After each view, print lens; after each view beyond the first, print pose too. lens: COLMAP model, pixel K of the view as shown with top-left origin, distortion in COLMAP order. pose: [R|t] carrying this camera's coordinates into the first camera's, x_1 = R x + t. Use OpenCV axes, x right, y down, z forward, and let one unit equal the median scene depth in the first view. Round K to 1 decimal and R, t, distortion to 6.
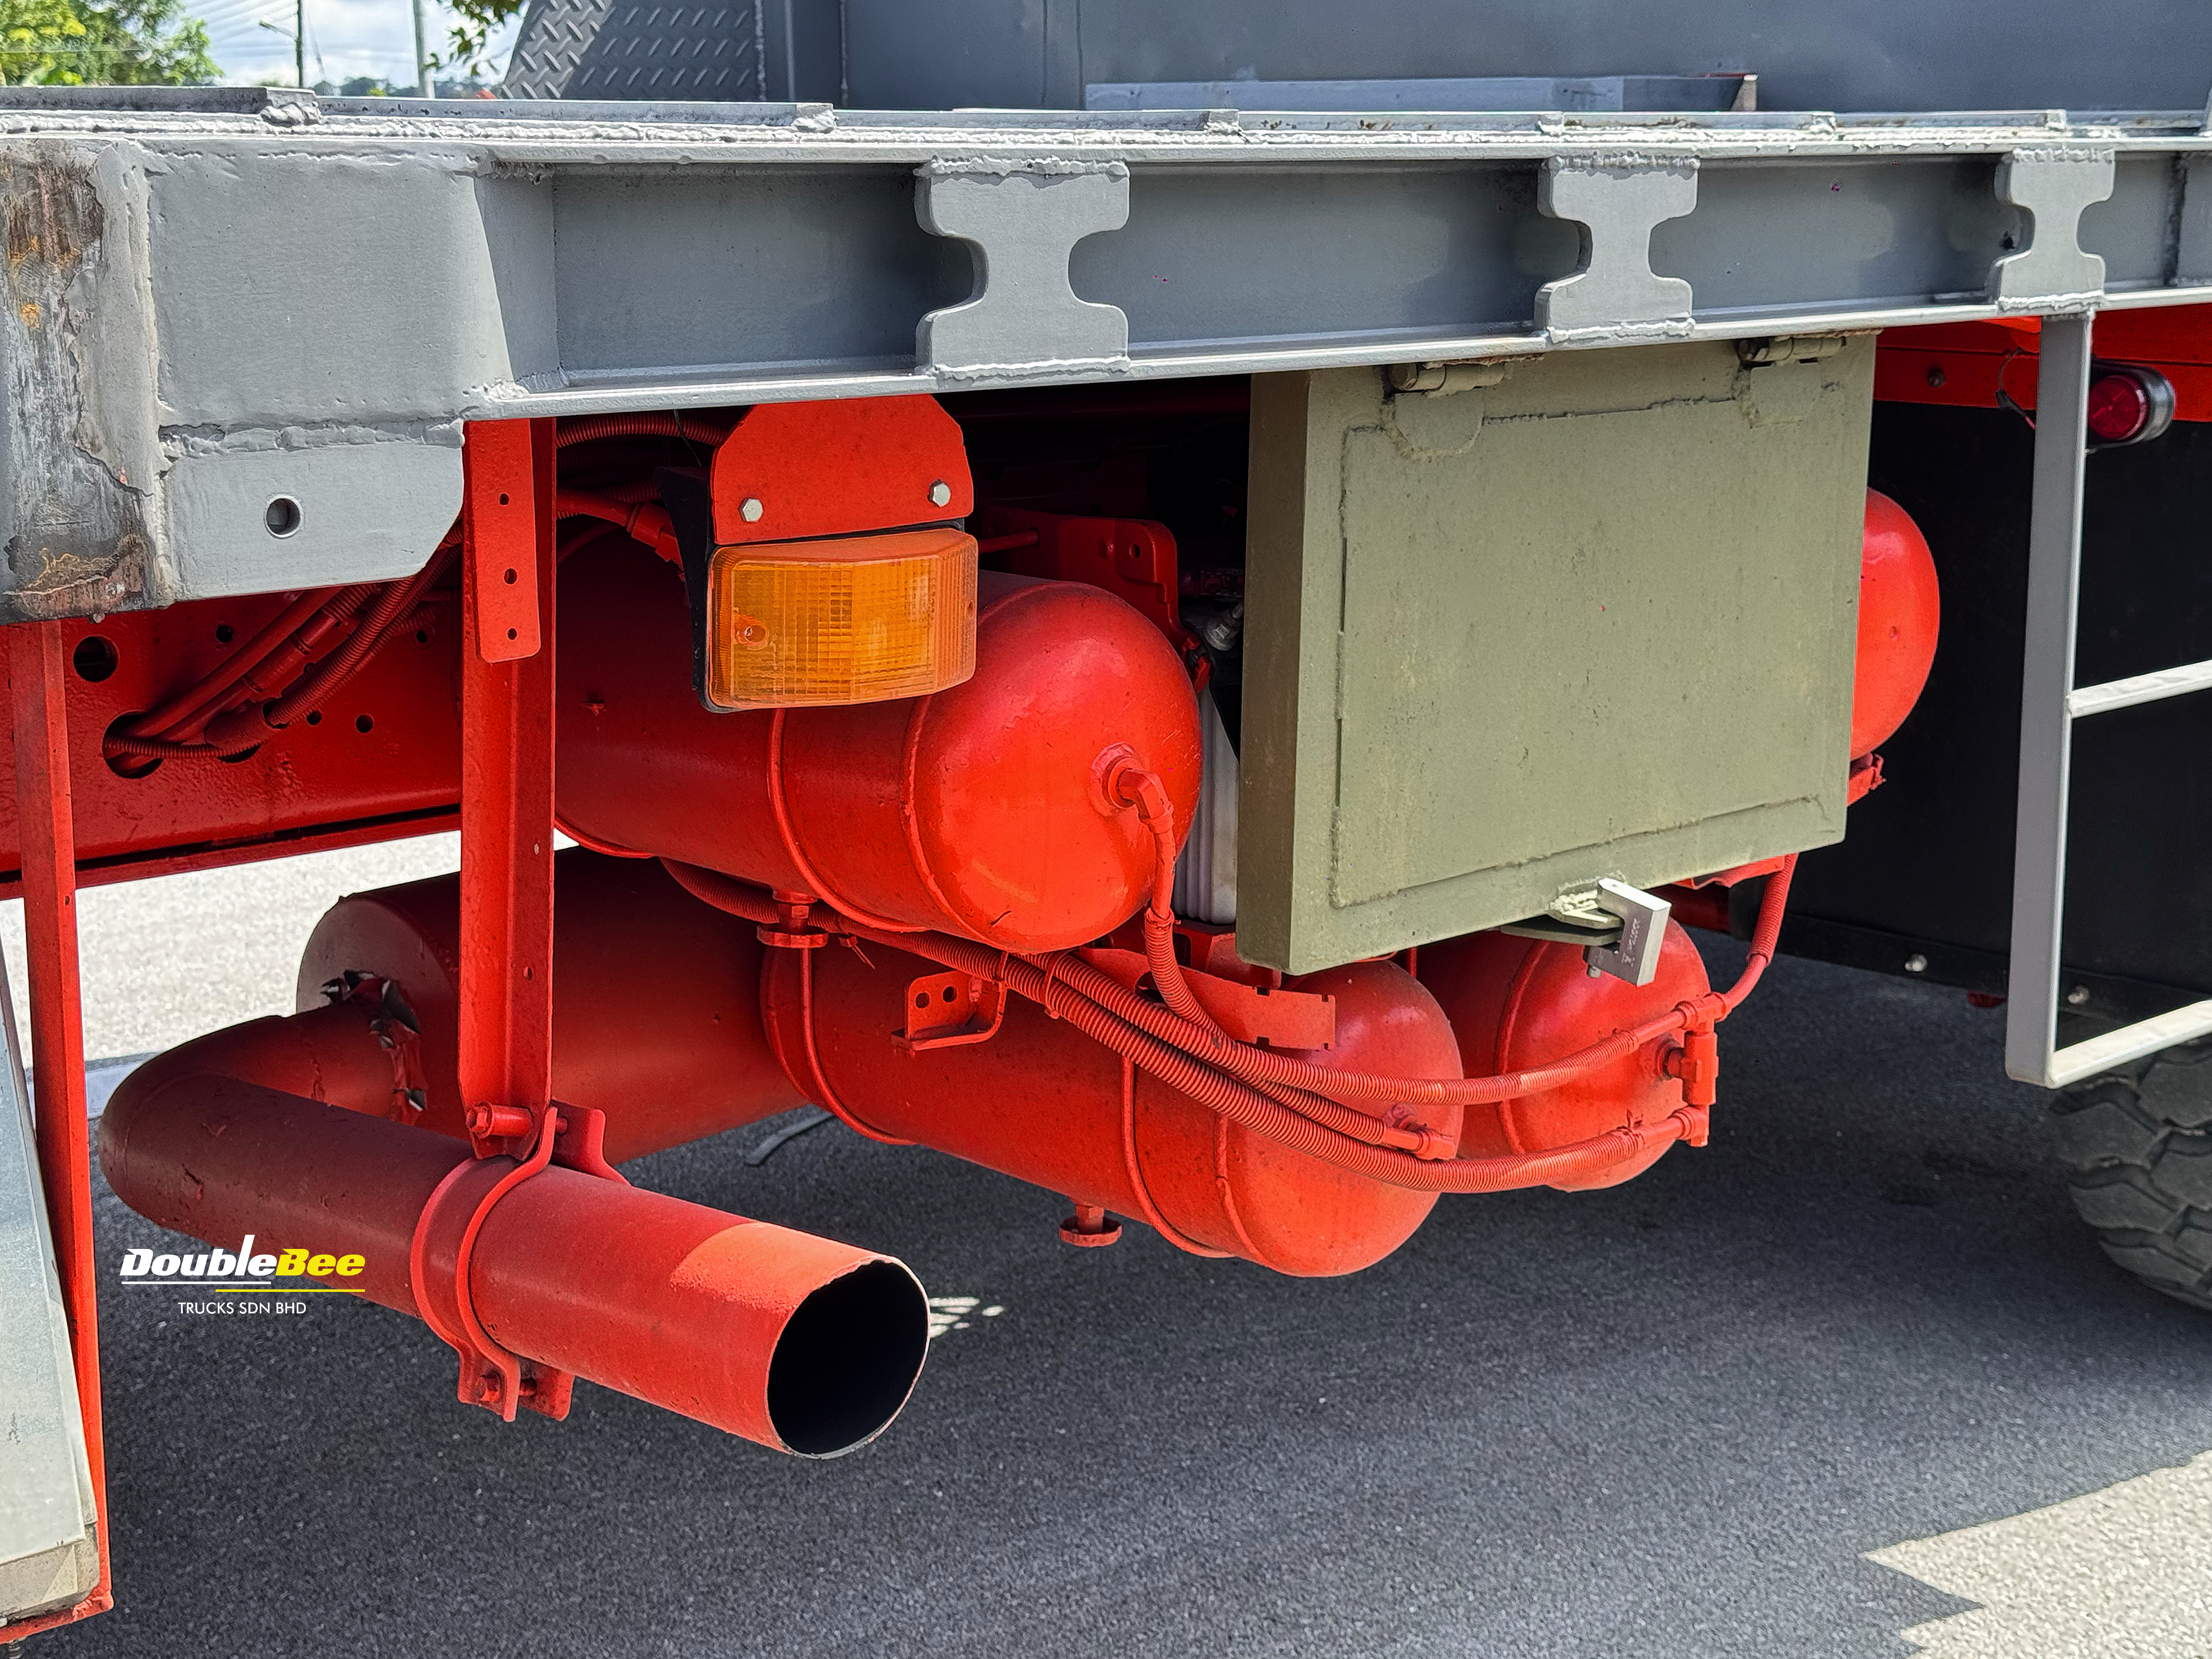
lens RADIAL K [[3130.1, 0, 1103.2], [0, 3130.1, 826.4], [0, 0, 1]] dist [0.100318, 0.000000]
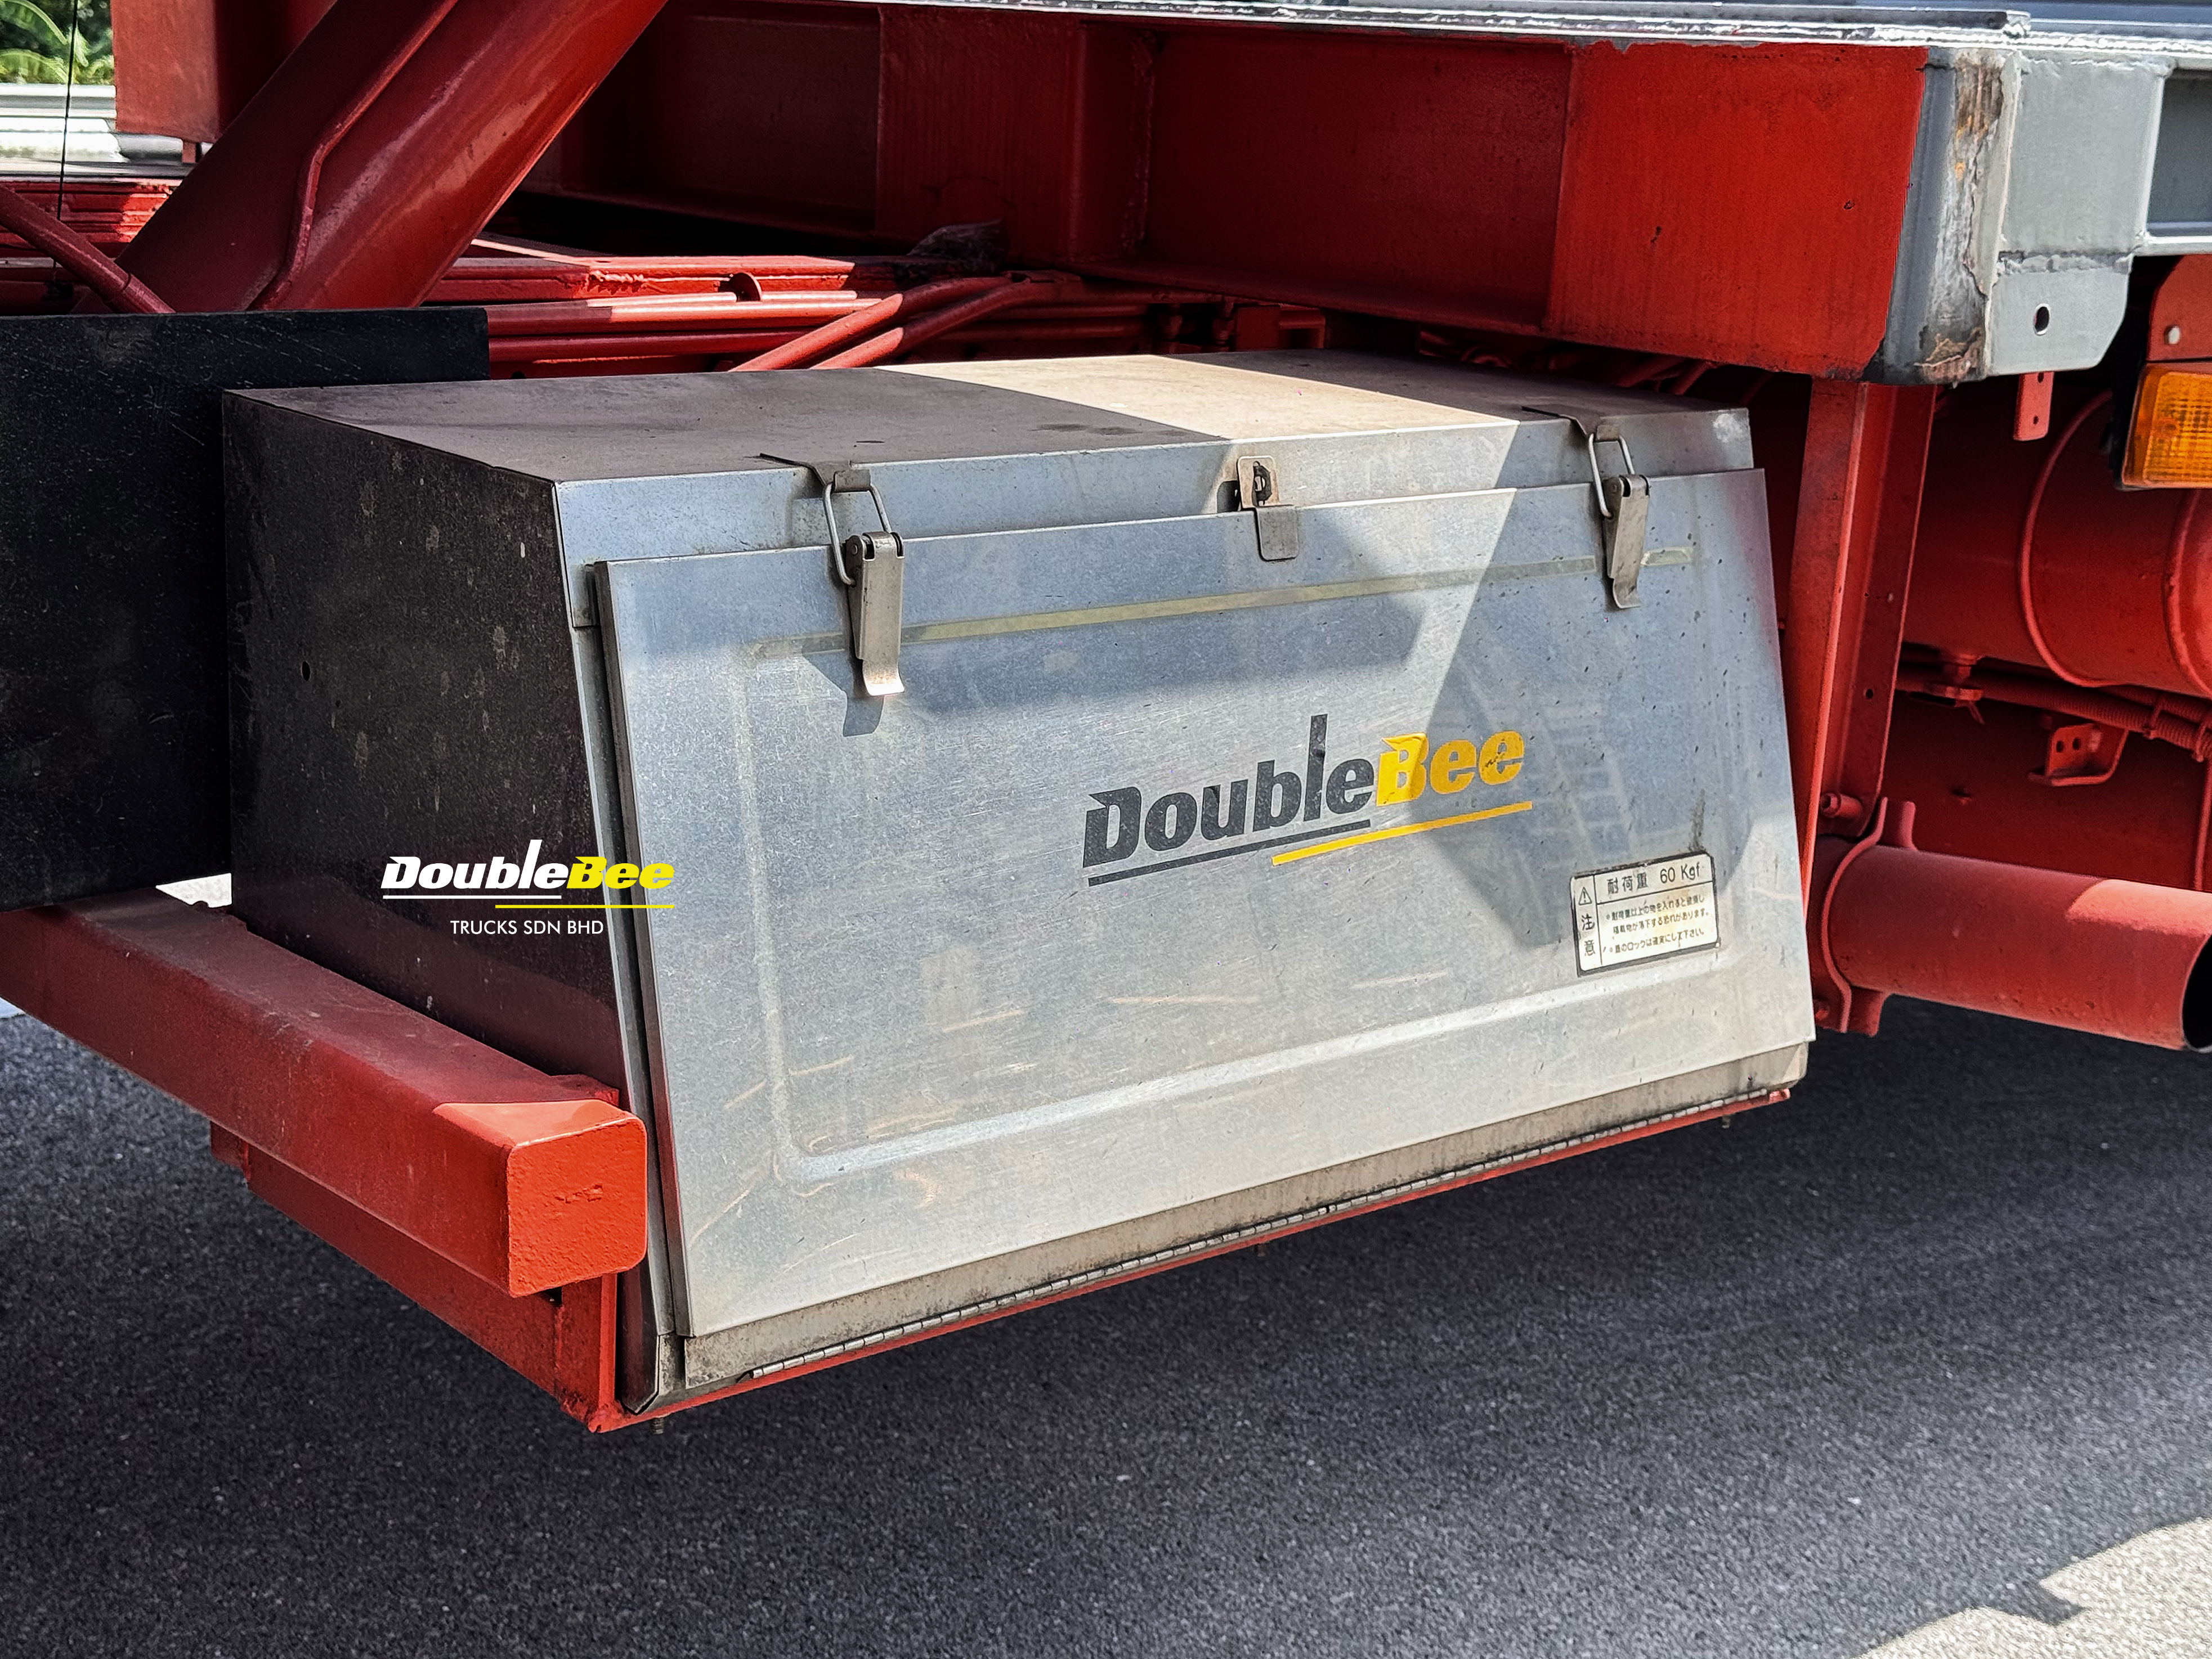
lens RADIAL K [[3130.0, 0, 1104.3], [0, 3130.0, 826.5], [0, 0, 1]] dist [0.100318, 0.000000]
pose [[0.997863, 0.050970, -0.040873, -0.583216], [-0.049584, 0.998182, 0.034254, 0.095800], [0.042545, -0.032154, 0.998577, -0.417826]]
